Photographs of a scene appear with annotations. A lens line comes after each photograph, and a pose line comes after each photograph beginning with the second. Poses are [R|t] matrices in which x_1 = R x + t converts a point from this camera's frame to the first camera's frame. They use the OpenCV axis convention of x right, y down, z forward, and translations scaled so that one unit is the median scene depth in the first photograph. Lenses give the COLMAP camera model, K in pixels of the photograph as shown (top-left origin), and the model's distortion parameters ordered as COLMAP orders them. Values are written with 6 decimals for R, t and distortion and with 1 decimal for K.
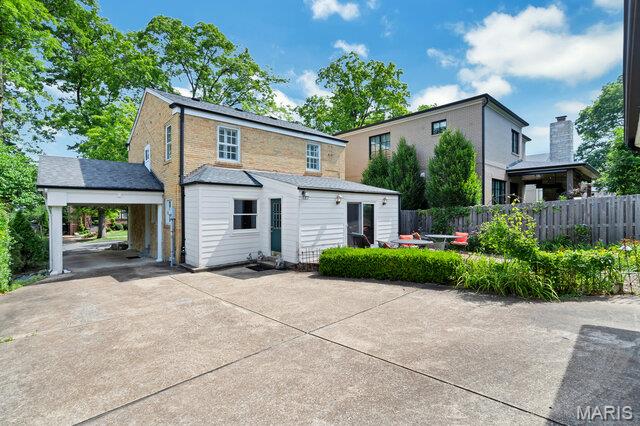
lens RADIAL K [[289.8, 0, 321.3], [0, 289.8, 211.3], [0, 0, 1]] dist [0.000642, 0.000680]
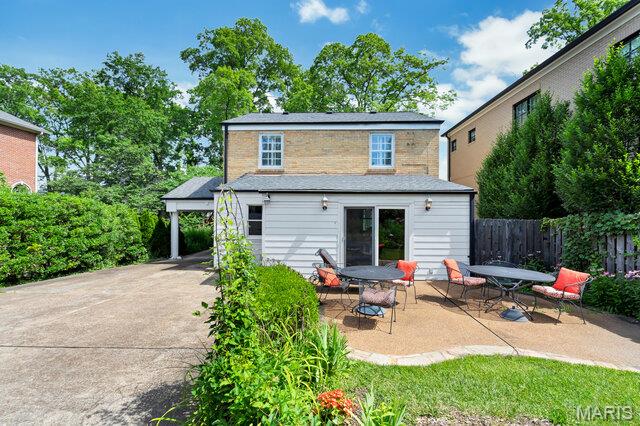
lens RADIAL K [[291.5, 0, 317.3], [0, 291.5, 213.8], [0, 0, 1]] dist [0.000051, 0.000014]
pose [[0.718786, 0.004733, -0.695215, 0.511227], [-0.012398, 0.999905, -0.006011, -0.008075], [0.695121, 0.012940, 0.718777, 0.388558]]
